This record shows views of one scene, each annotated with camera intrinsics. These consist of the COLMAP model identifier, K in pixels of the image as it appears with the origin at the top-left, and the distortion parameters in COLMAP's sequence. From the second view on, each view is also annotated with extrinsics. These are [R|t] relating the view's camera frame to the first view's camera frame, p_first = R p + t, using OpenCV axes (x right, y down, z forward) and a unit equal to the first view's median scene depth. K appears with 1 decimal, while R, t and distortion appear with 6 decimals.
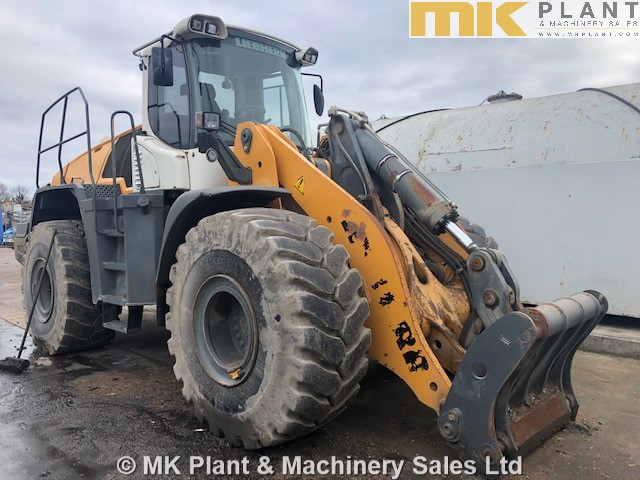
lens RADIAL K [[559.4, 0, 314.8], [0, 559.4, 239.4], [0, 0, 1]] dist [-0.013330, -0.007597]
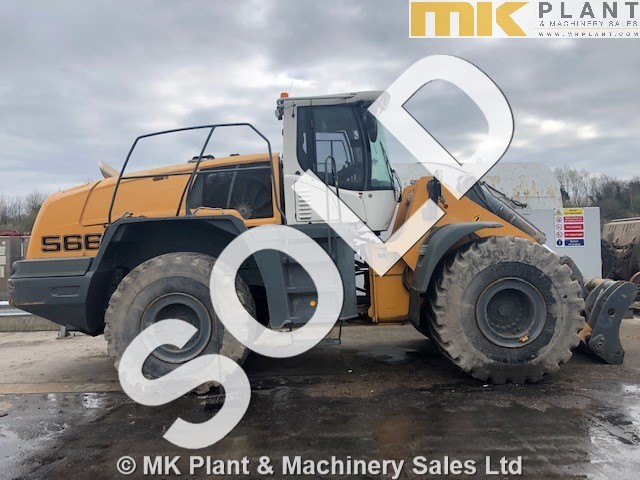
lens RADIAL K [[559.4, 0, 314.8], [0, 559.4, 239.4], [0, 0, 1]] dist [-0.013330, -0.007597]
pose [[0.703111, -0.010687, 0.710999, -1.718721], [0.051614, 0.998017, -0.036040, -0.016855], [-0.709204, 0.062038, 0.702268, 0.276950]]
